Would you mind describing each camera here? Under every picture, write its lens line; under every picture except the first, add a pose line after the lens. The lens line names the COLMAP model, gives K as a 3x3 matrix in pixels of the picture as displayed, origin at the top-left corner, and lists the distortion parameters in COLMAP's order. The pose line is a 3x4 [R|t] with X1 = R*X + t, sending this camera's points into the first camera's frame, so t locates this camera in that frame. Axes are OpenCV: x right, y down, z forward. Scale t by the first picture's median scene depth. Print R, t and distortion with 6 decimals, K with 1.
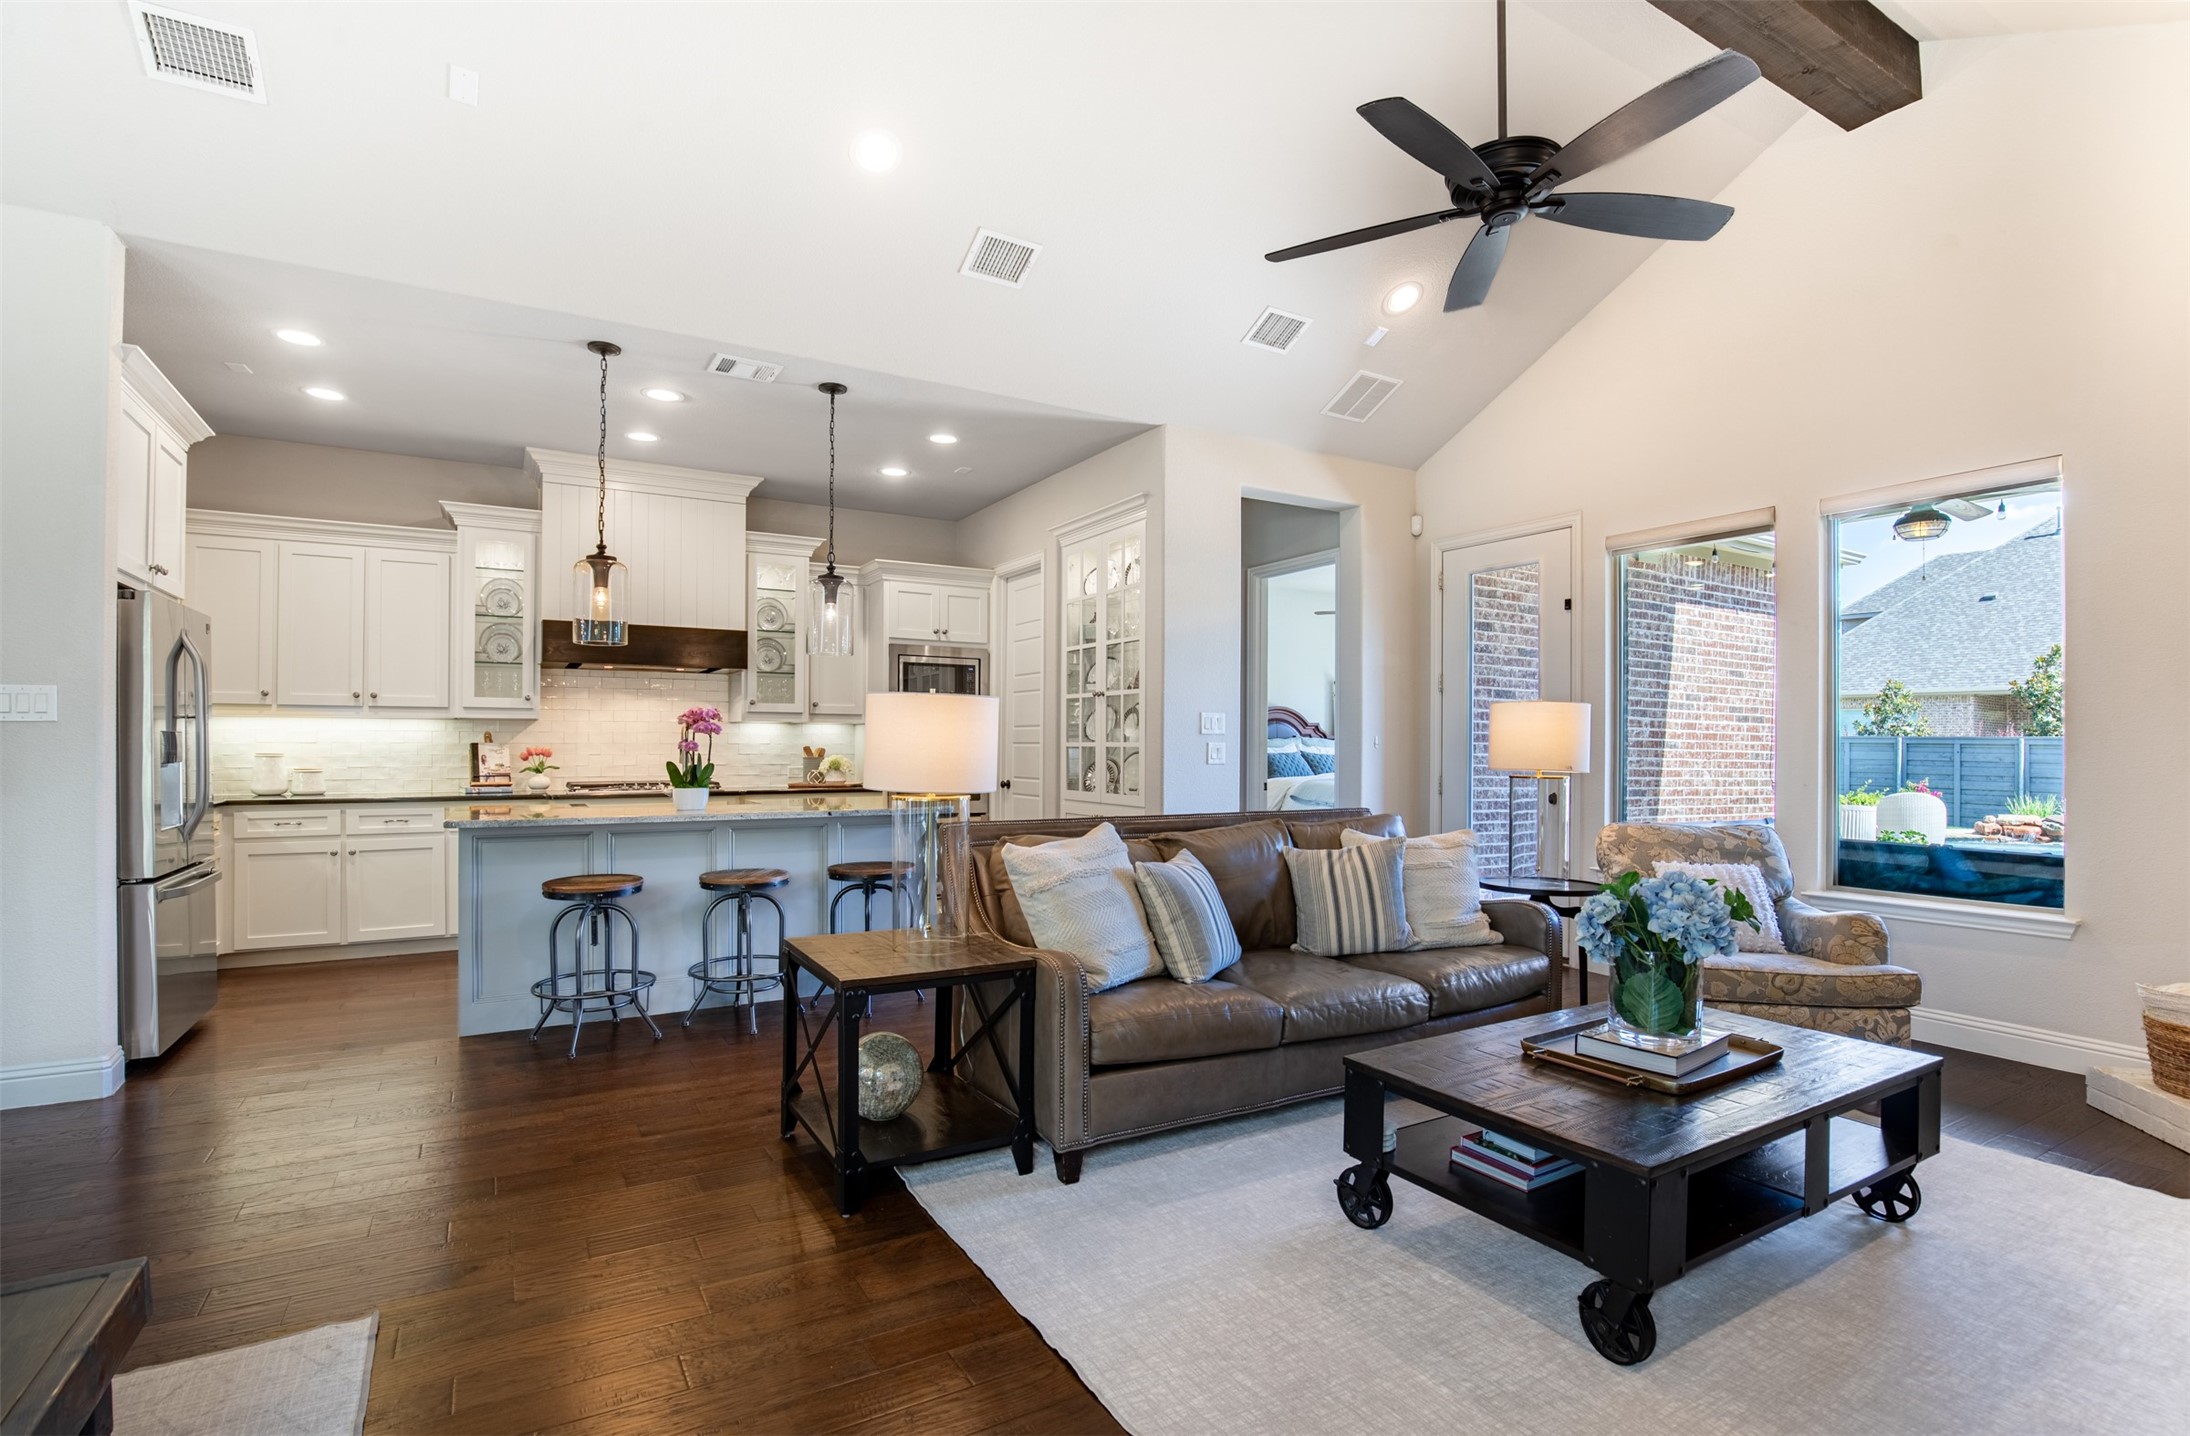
lens RADIAL K [[1025.0, 0, 1091.9], [0, 1025.0, 745.6], [0, 0, 1]] dist [-0.022609, 0.000667]
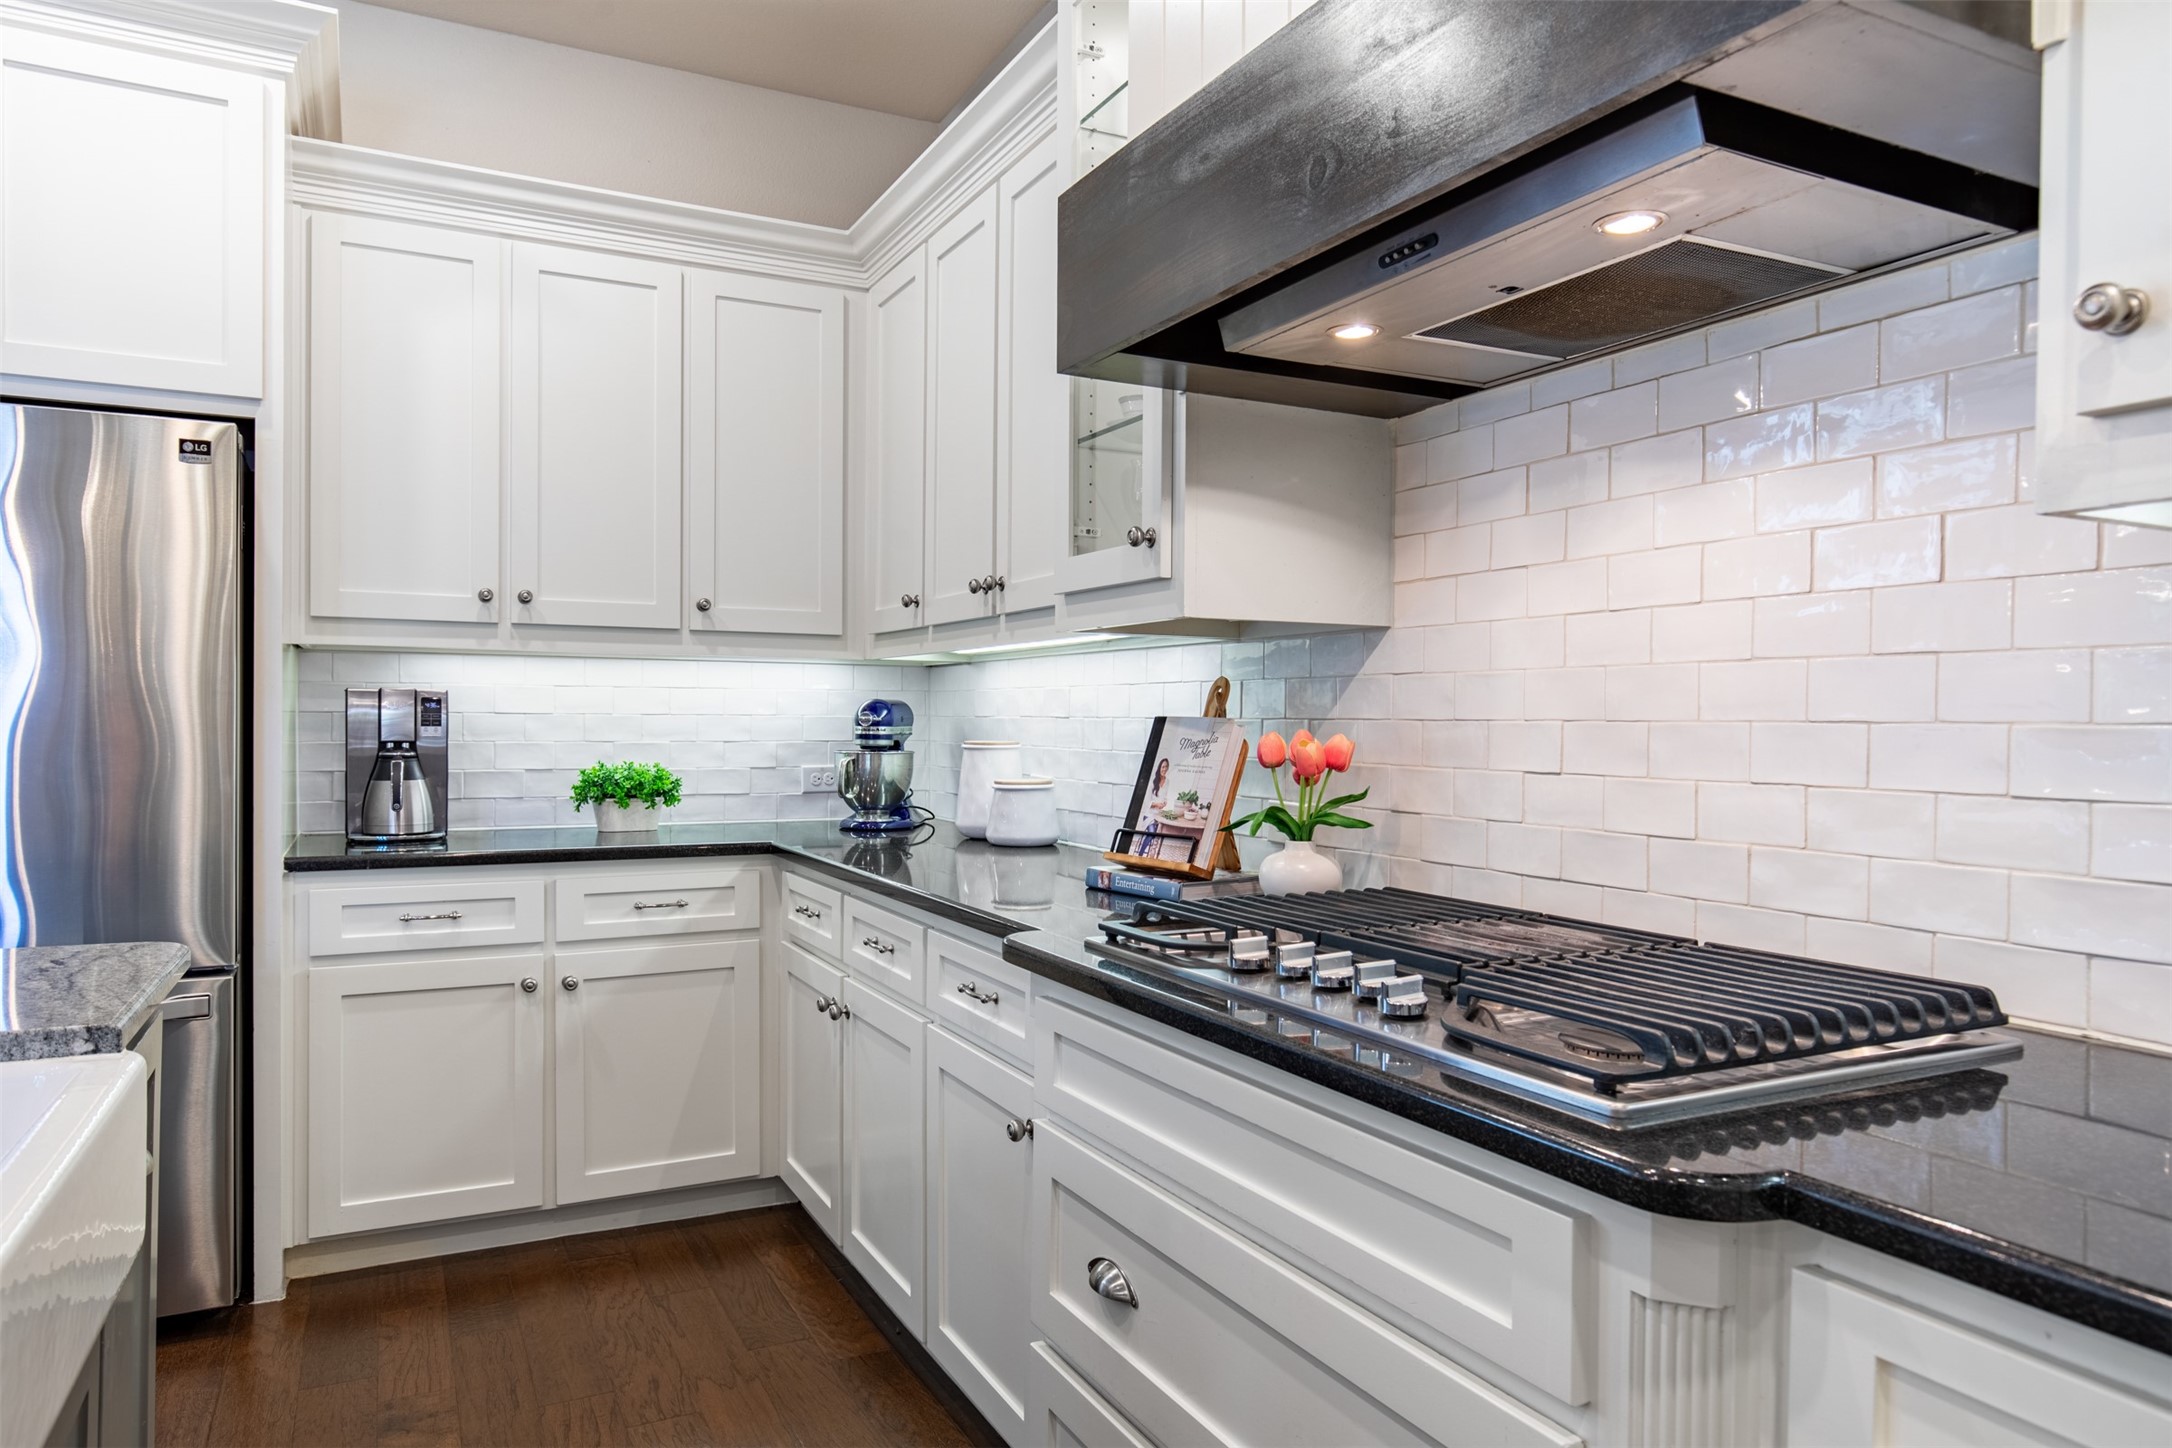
lens RADIAL K [[1403.2, 0, 1091.0], [0, 1403.2, 732.0], [0, 0, 1]] dist [0.002066, -0.000772]
pose [[-0.063310, 0.006261, -0.997974, -0.208629], [-0.010209, 0.999924, 0.006921, -0.000973], [0.997942, 0.010627, -0.063241, 1.014085]]
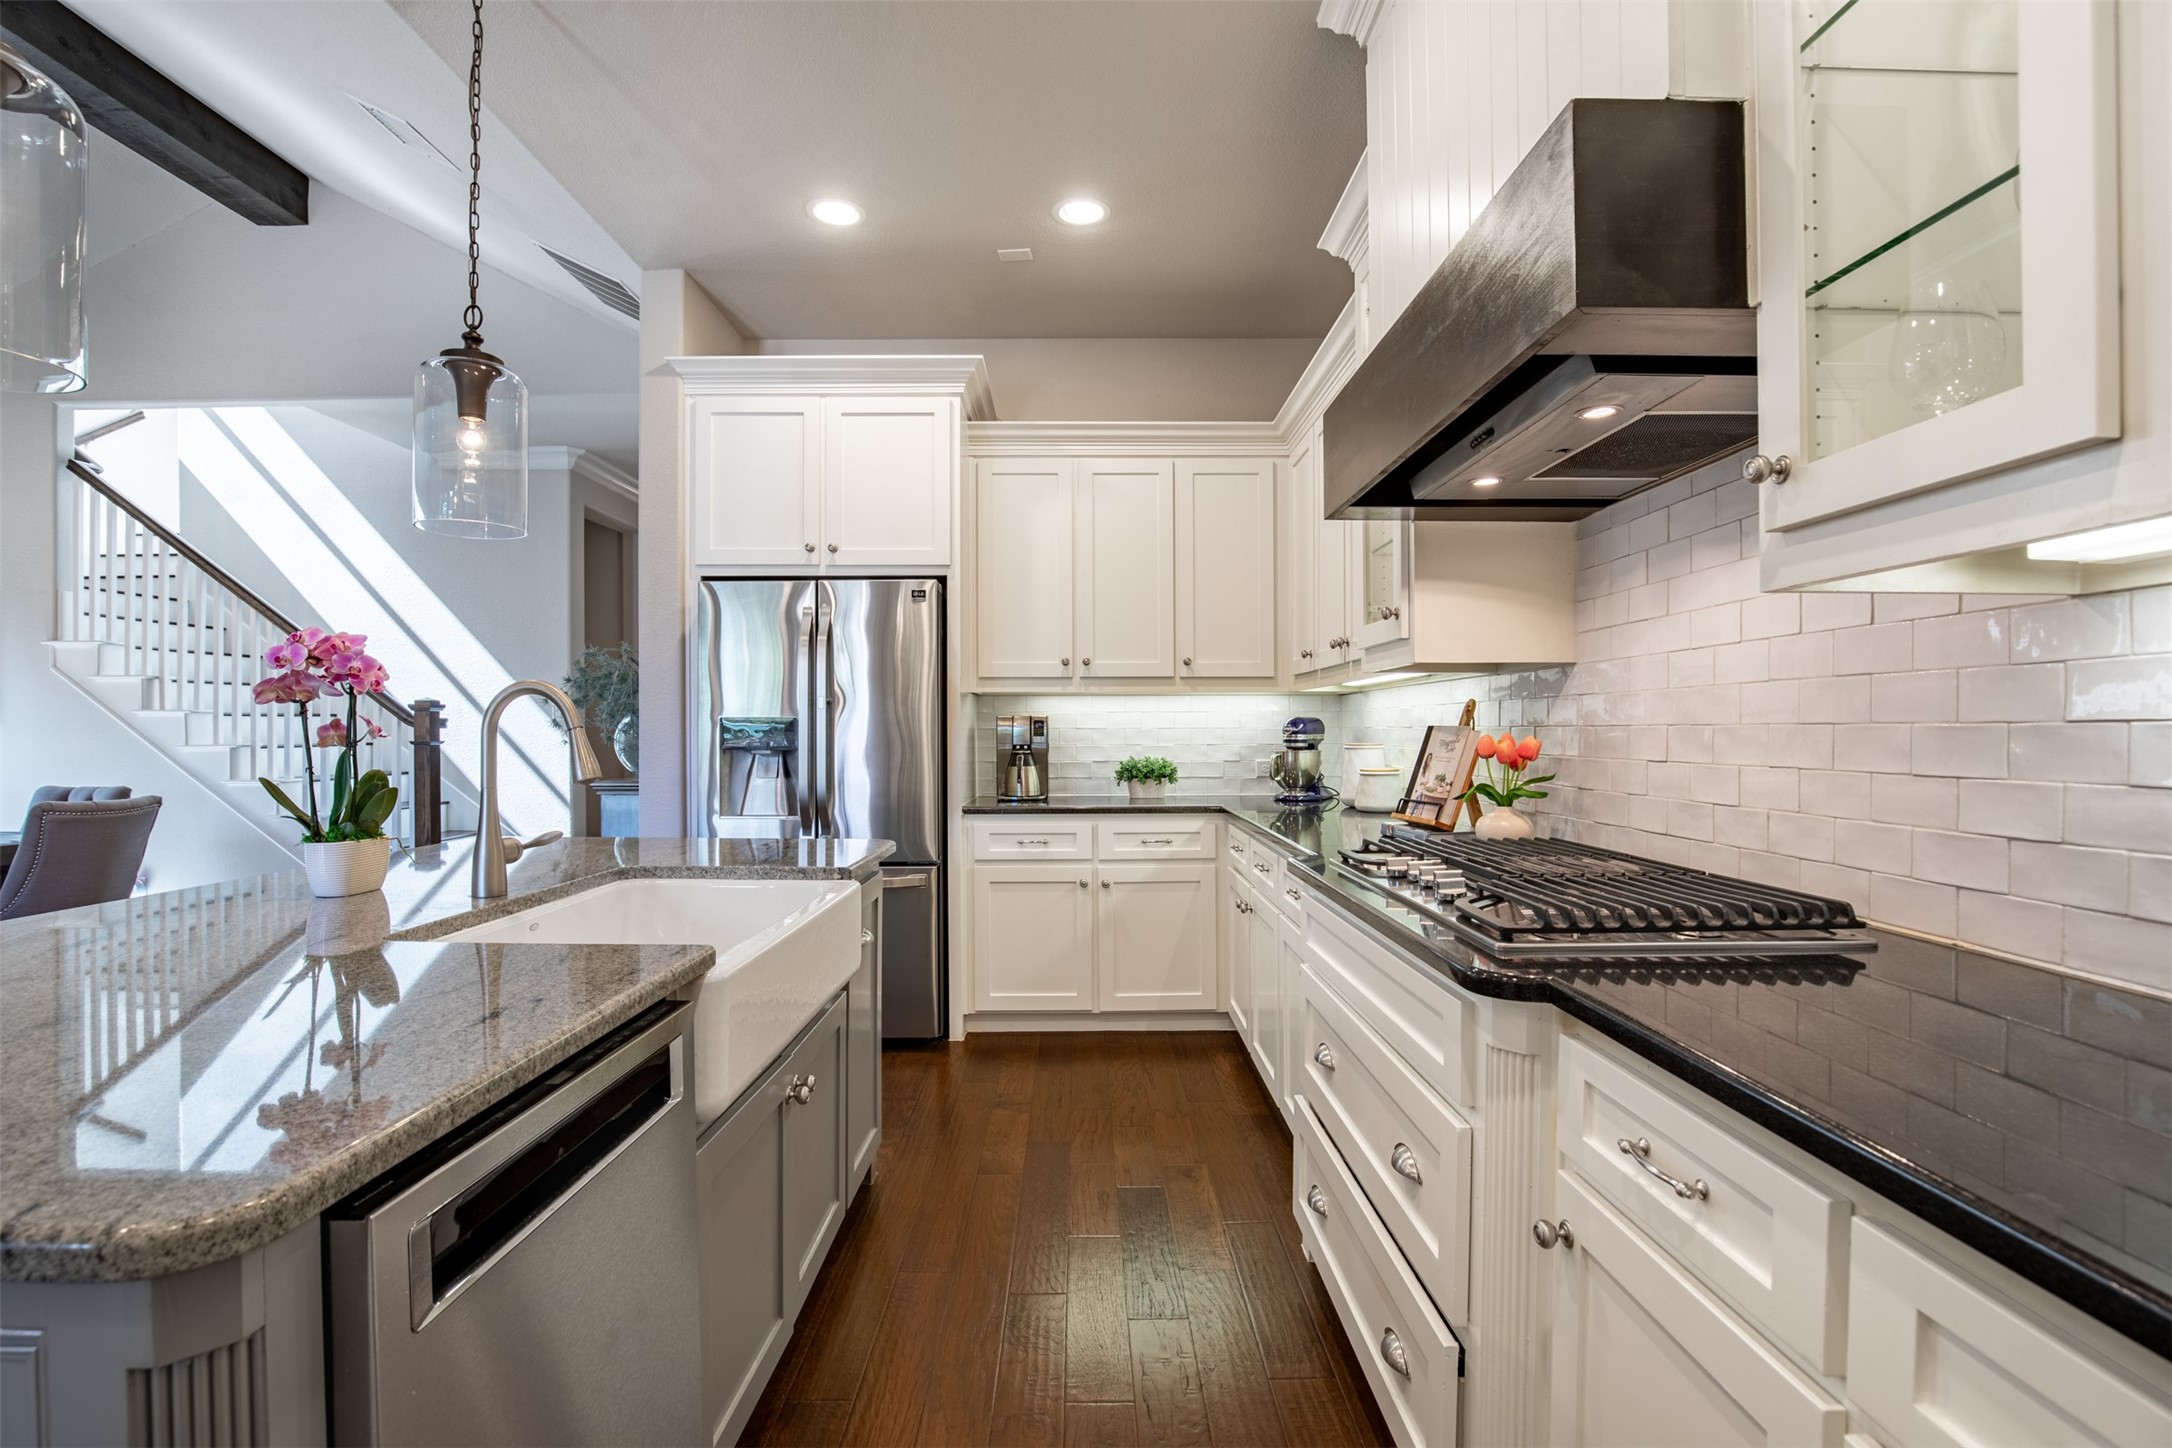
lens RADIAL K [[1004.1, 0, 1083.4], [0, 1004.1, 735.4], [0, 0, 1]] dist [-0.035510, 0.005634]
pose [[-0.504378, 0.003220, -0.863477, -0.154208], [-0.000461, 0.999992, 0.003999, -0.000302], [0.863483, 0.002415, -0.504373, 1.098736]]
